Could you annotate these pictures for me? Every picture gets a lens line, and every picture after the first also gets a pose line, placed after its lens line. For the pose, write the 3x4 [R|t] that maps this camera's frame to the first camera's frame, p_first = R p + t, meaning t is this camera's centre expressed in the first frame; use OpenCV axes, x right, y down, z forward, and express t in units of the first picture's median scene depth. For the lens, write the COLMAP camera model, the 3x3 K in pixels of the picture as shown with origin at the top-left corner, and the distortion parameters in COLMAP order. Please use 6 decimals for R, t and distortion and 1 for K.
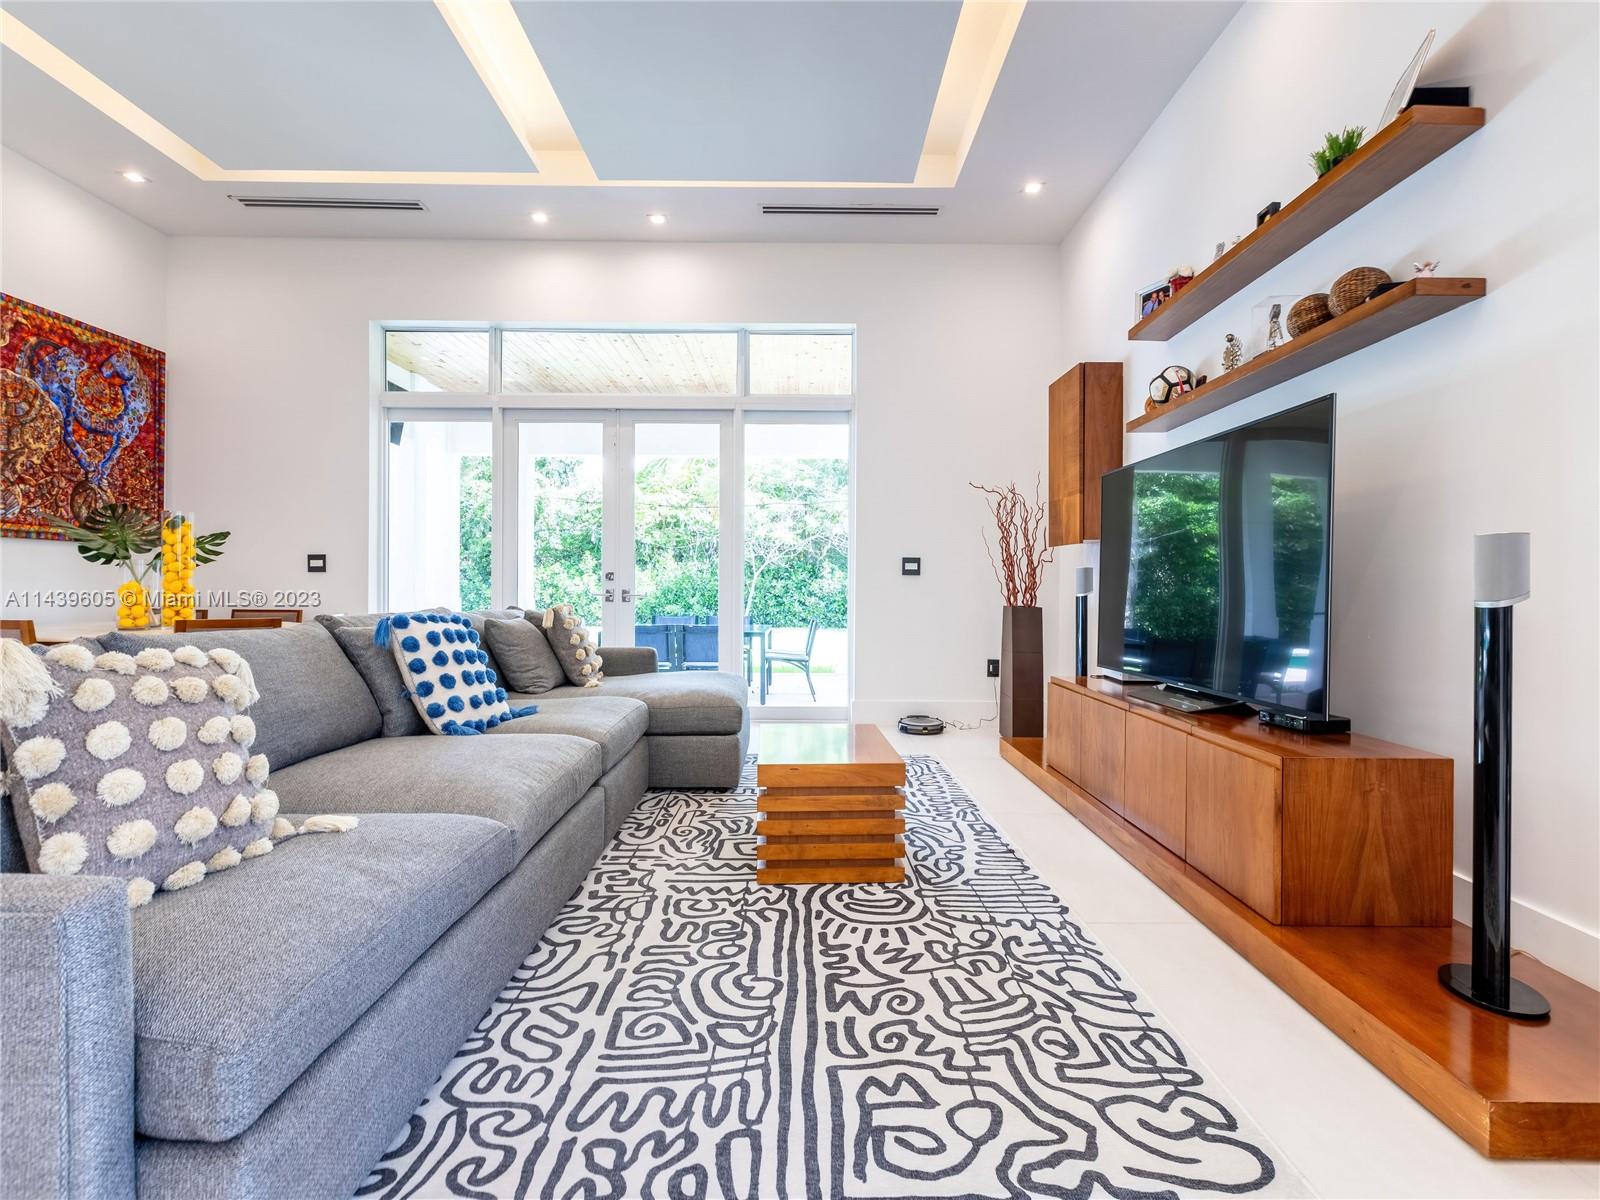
lens RADIAL K [[808.6, 0, 800.7], [0, 808.6, 589.7], [0, 0, 1]] dist [0.005522, 0.001152]
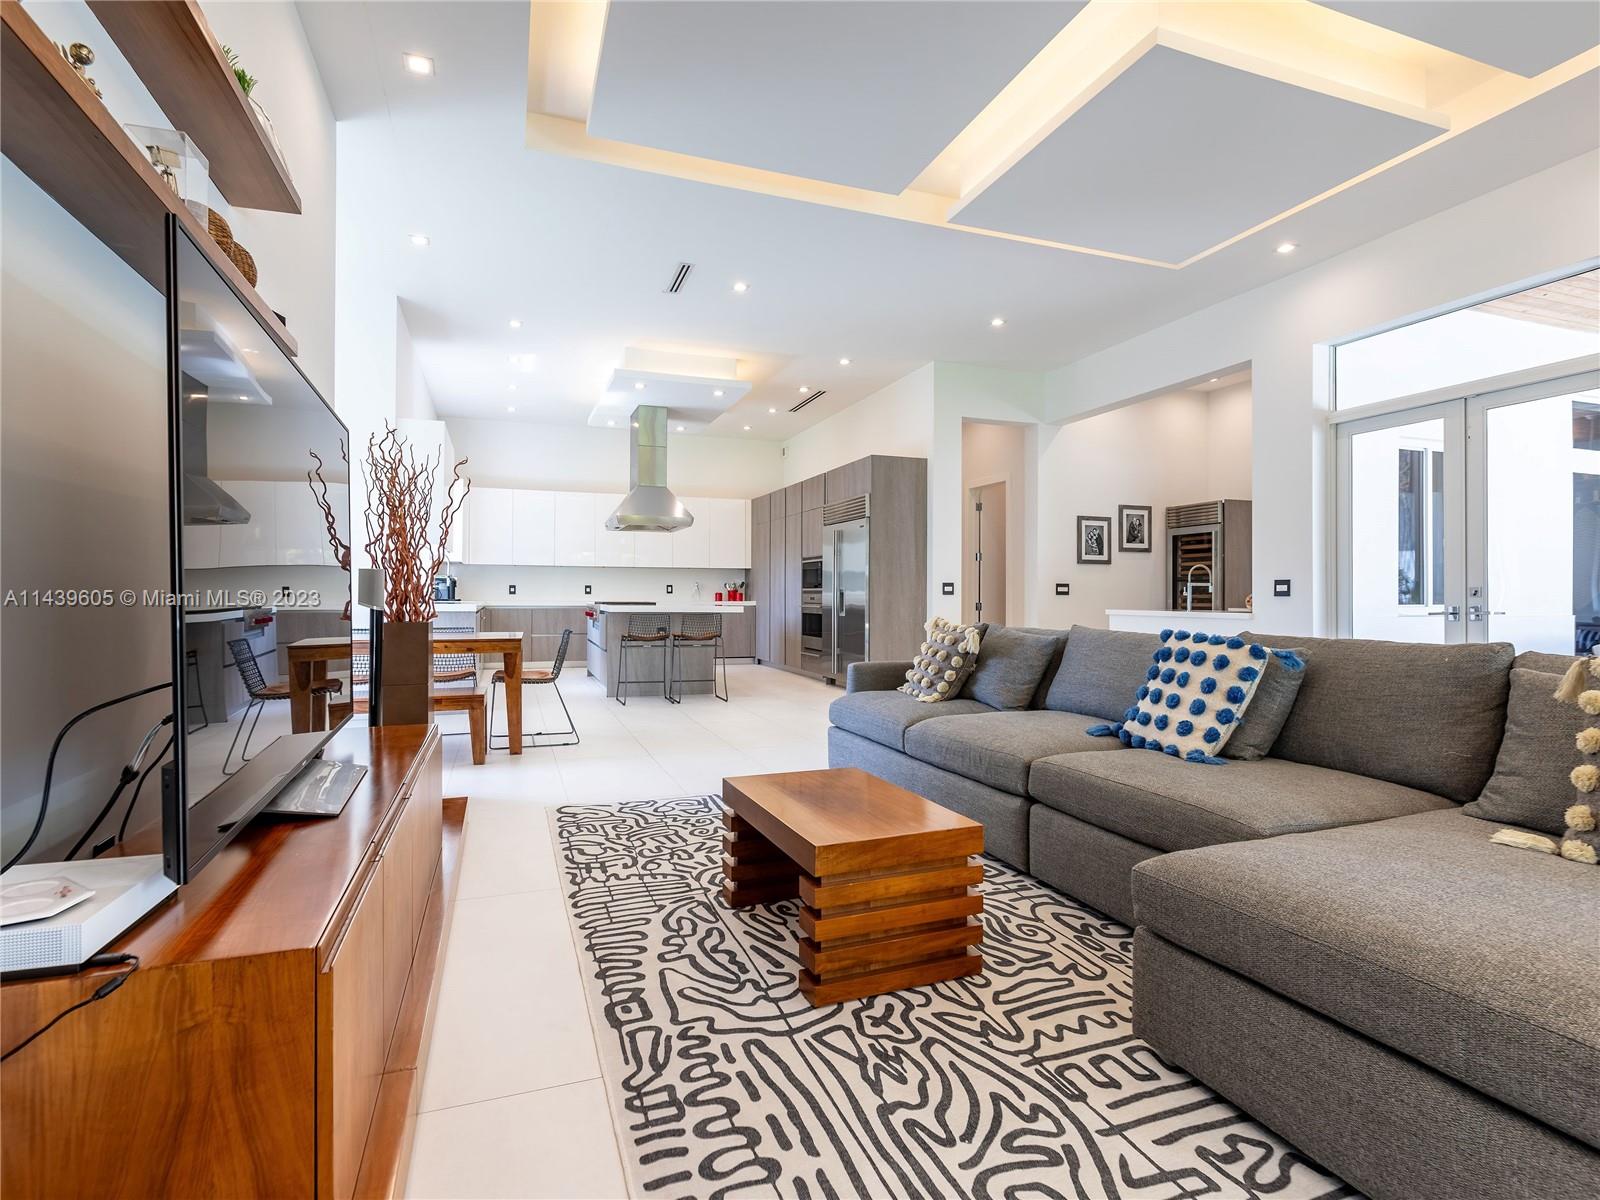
lens RADIAL K [[808.6, 0, 800.7], [0, 808.6, 589.7], [0, 0, 1]] dist [0.005522, 0.001152]
pose [[-0.939904, -0.010640, -0.341272, 0.333926], [-0.009032, 0.999939, -0.006299, -0.011600], [0.341318, -0.002838, -0.939944, 1.720848]]
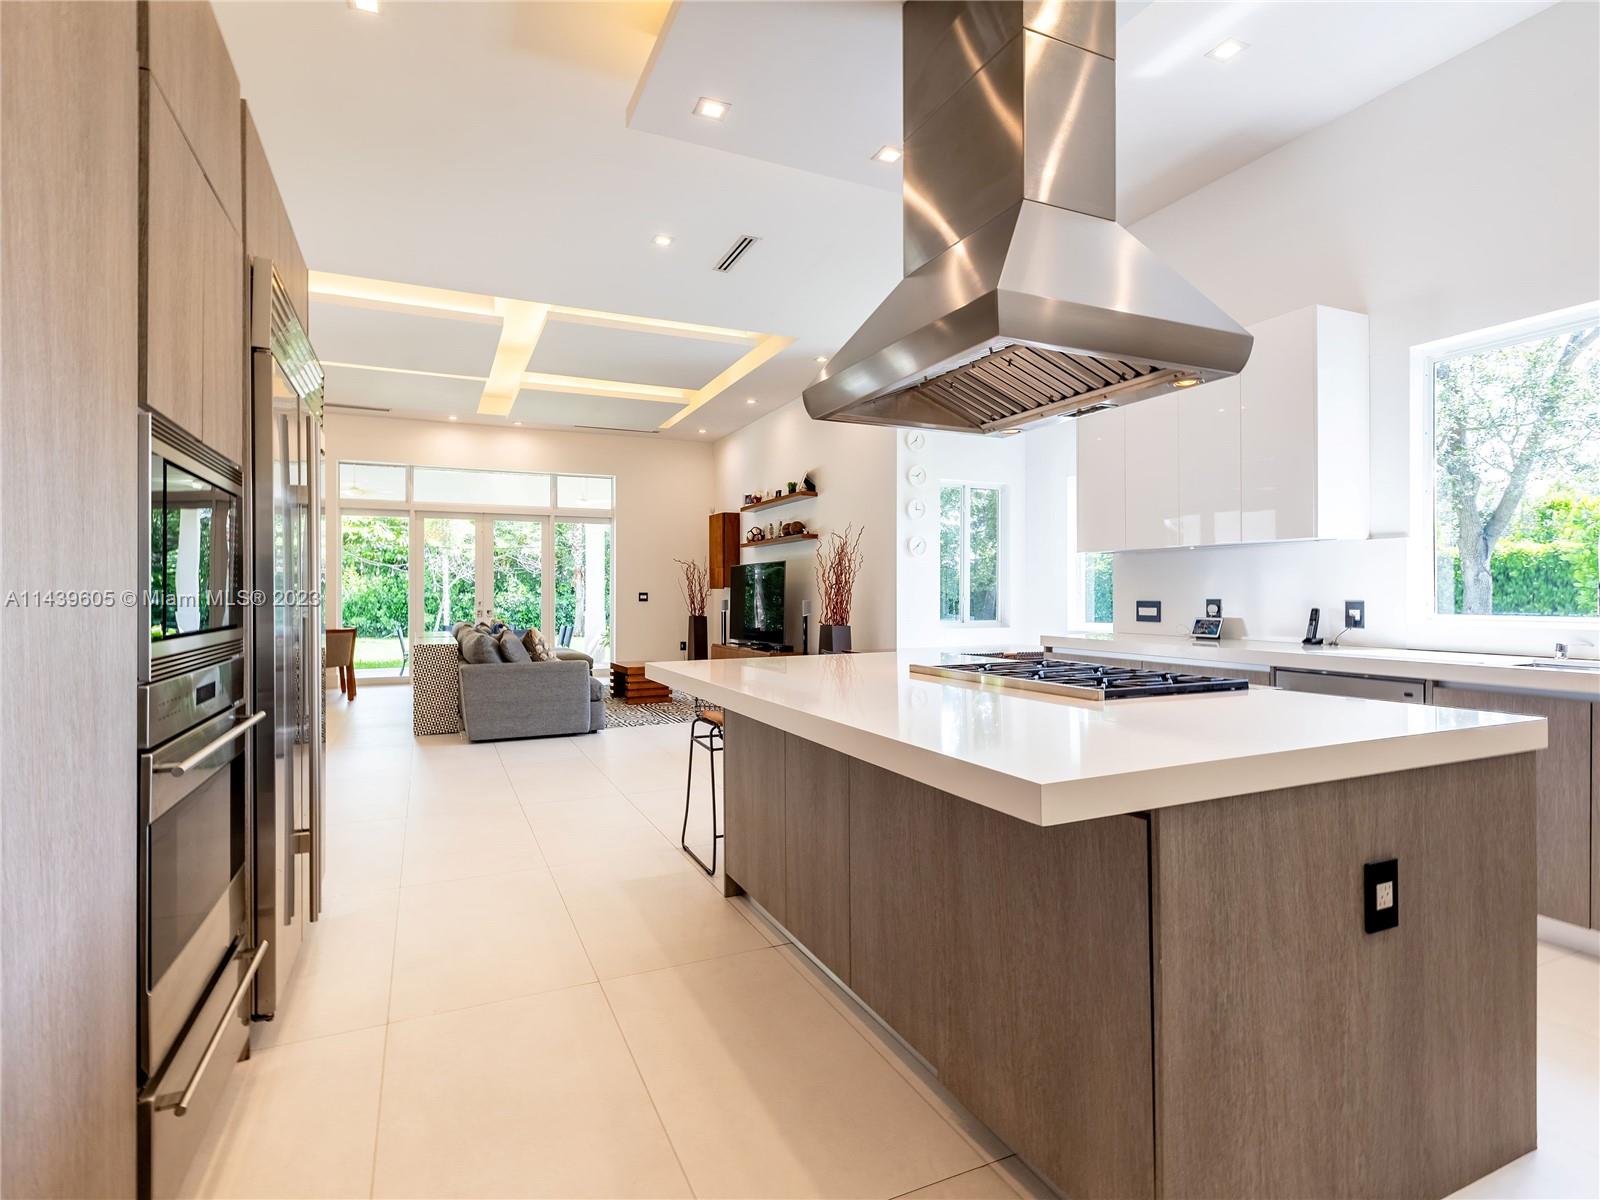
lens RADIAL K [[813.8, 0, 800.0], [0, 813.8, 600.0], [0, 0, 1]] dist [0.003490, 0.001113]
pose [[0.909562, -0.008647, 0.415478, -0.744936], [0.006755, 0.999959, 0.006023, -0.065116], [-0.415513, -0.002672, 0.909583, -2.137187]]
